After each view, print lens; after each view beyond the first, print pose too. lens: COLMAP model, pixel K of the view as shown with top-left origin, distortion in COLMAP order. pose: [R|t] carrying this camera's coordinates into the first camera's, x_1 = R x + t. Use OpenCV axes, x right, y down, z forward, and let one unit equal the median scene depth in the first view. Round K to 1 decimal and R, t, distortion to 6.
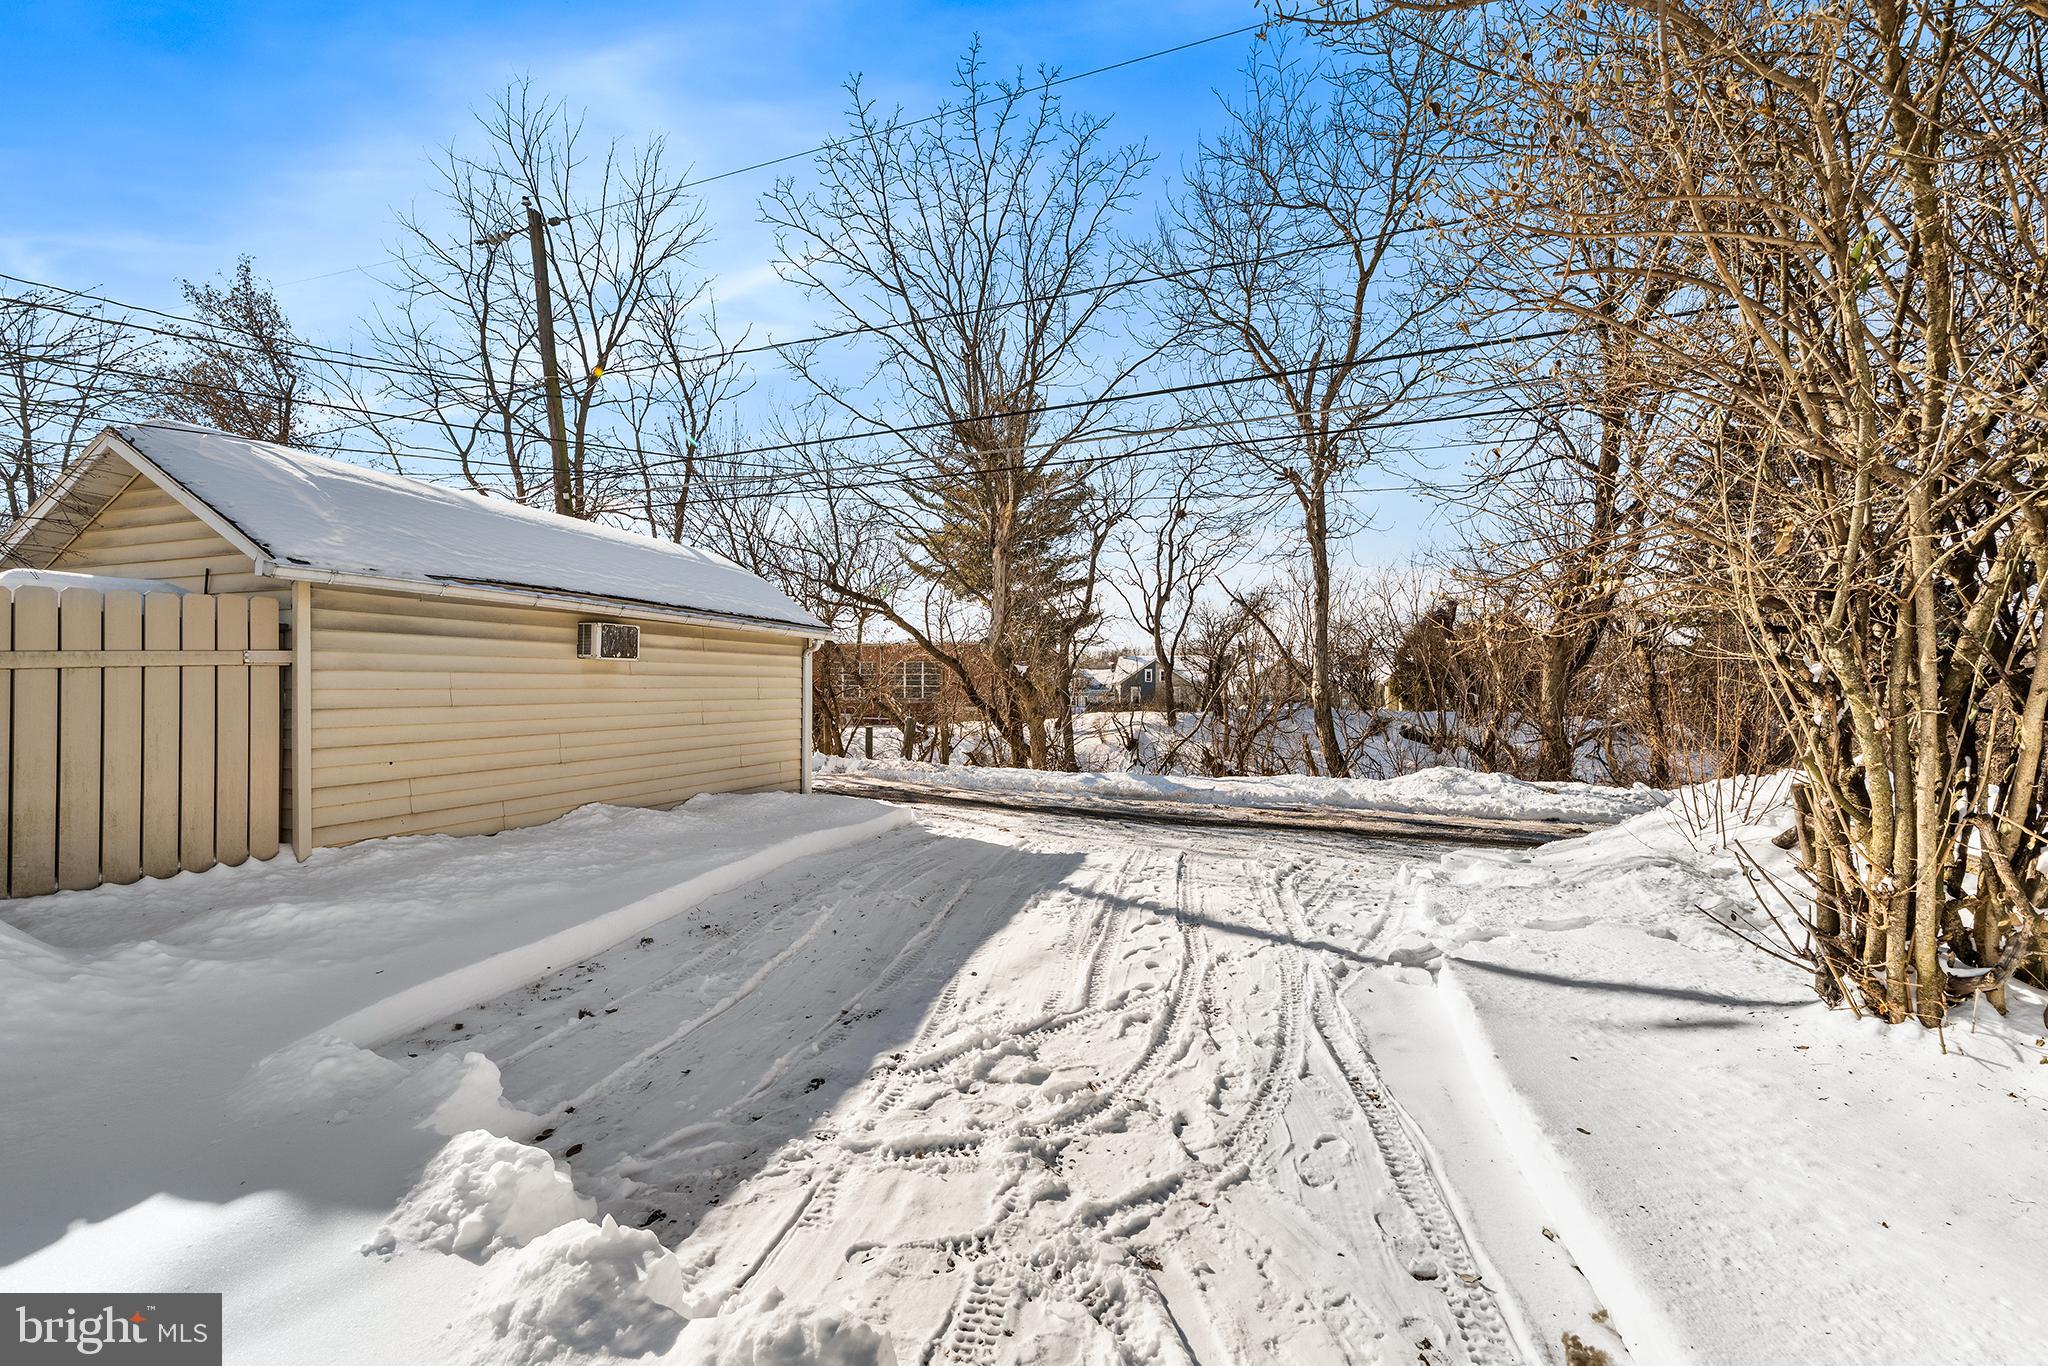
lens RADIAL K [[819.7, 0, 1016.6], [0, 819.7, 668.7], [0, 0, 1]] dist [-0.002261, -0.000173]
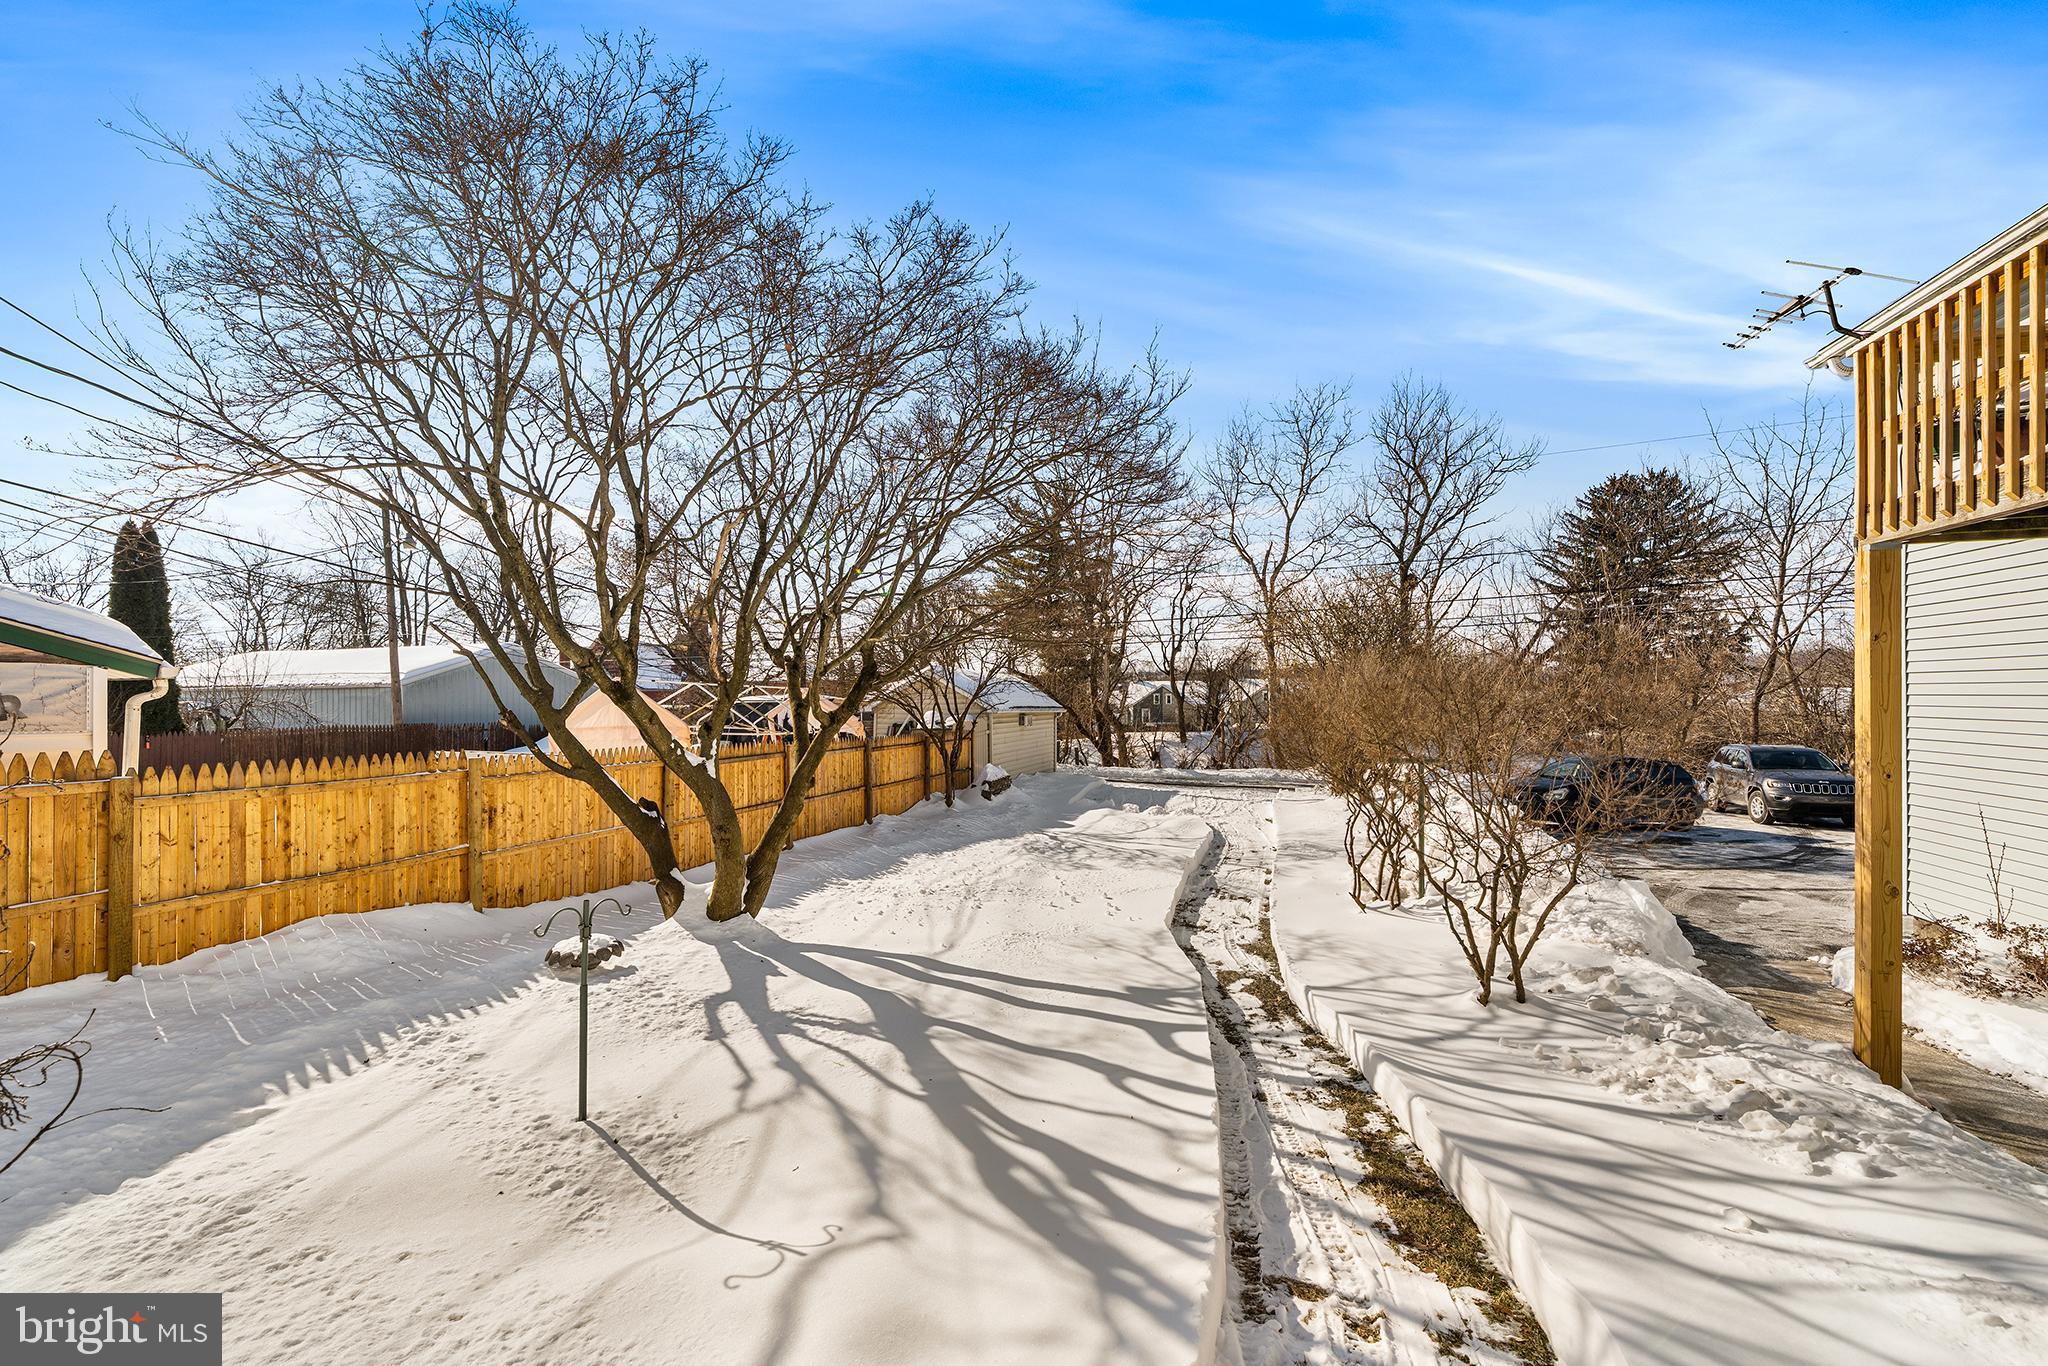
lens RADIAL K [[819.7, 0, 1016.6], [0, 819.7, 668.7], [0, 0, 1]] dist [-0.002261, -0.000173]
pose [[0.999972, -0.005938, 0.004545, -0.093817], [0.006024, 0.999796, -0.019270, -0.027836], [-0.004430, 0.019297, 0.999804, -0.363617]]
